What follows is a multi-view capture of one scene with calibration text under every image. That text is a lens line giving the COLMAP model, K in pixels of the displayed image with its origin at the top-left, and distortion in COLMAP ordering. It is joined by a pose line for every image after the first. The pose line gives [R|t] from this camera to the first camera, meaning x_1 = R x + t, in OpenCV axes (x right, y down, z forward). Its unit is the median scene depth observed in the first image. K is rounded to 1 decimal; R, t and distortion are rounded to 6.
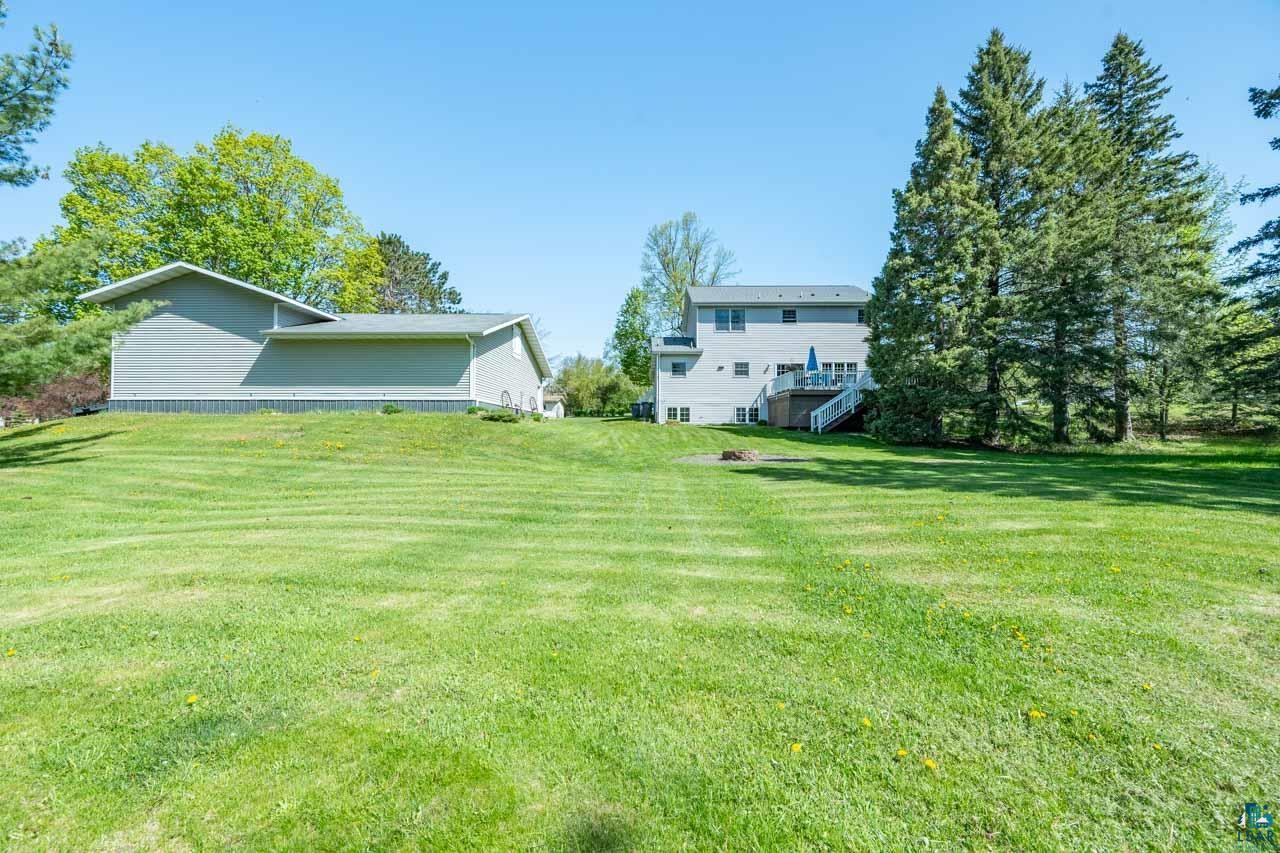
lens RADIAL K [[498.7, 0, 637.6], [0, 498.7, 428.5], [0, 0, 1]] dist [0.003030, -0.000204]
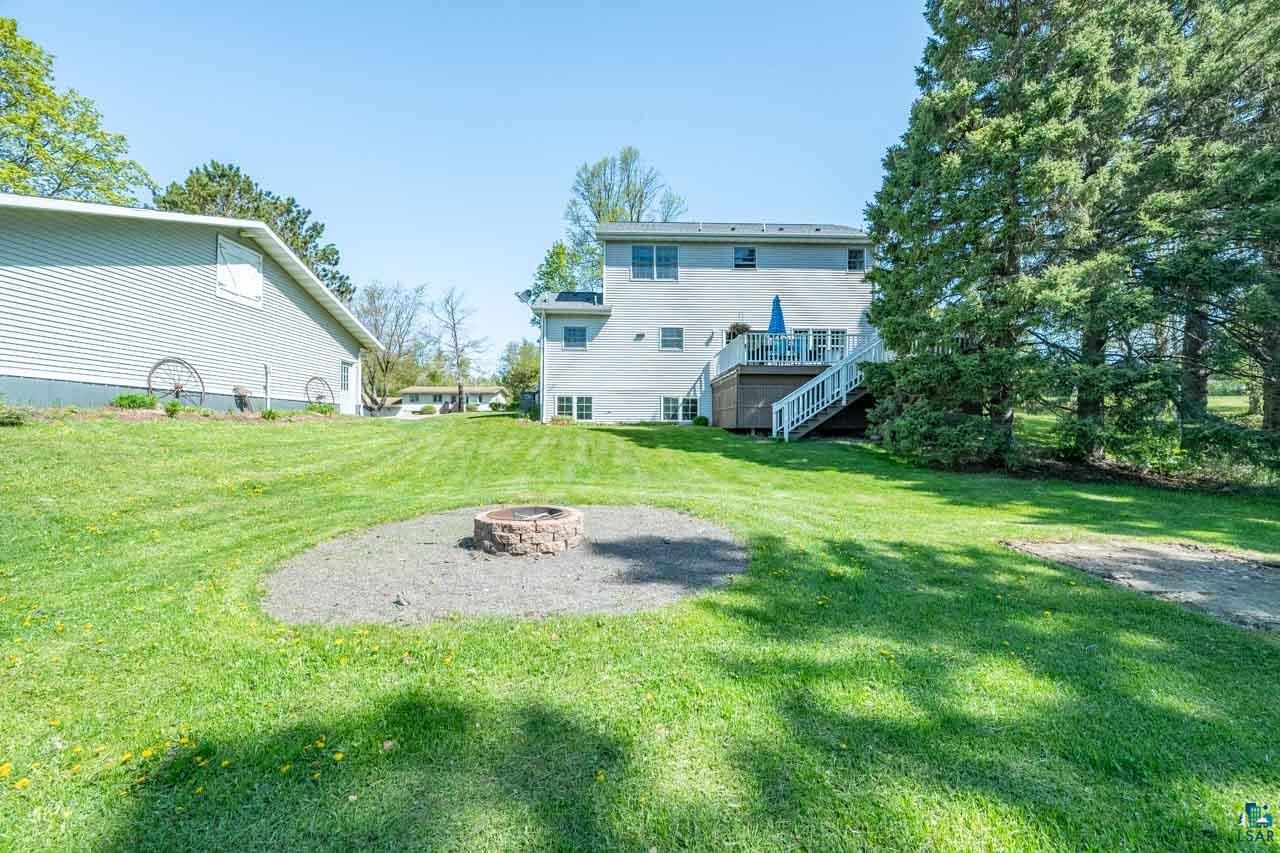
lens RADIAL K [[498.7, 0, 638.9], [0, 498.7, 427.6], [0, 0, 1]] dist [0.003030, -0.000204]
pose [[0.999147, 0.003040, 0.041186, 0.139632], [-0.003398, 0.999957, 0.008616, -0.007943], [-0.041158, -0.008749, 0.999114, 0.352554]]
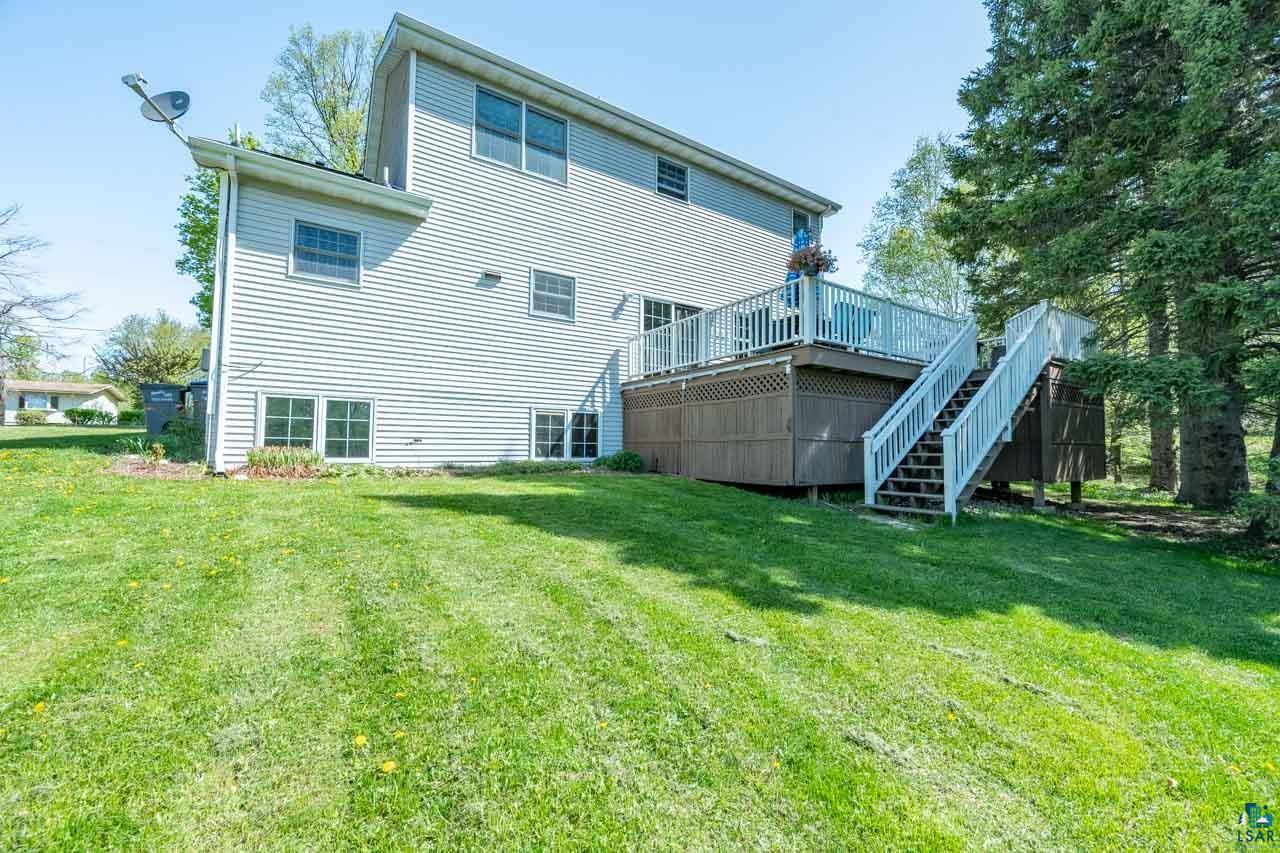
lens RADIAL K [[498.7, 0, 639.2], [0, 498.7, 425.8], [0, 0, 1]] dist [0.003030, -0.000204]
pose [[0.835417, 0.031651, 0.548704, 0.078934], [-0.011690, 0.999138, -0.039836, -0.020595], [-0.549492, 0.026865, 0.835067, 0.701844]]
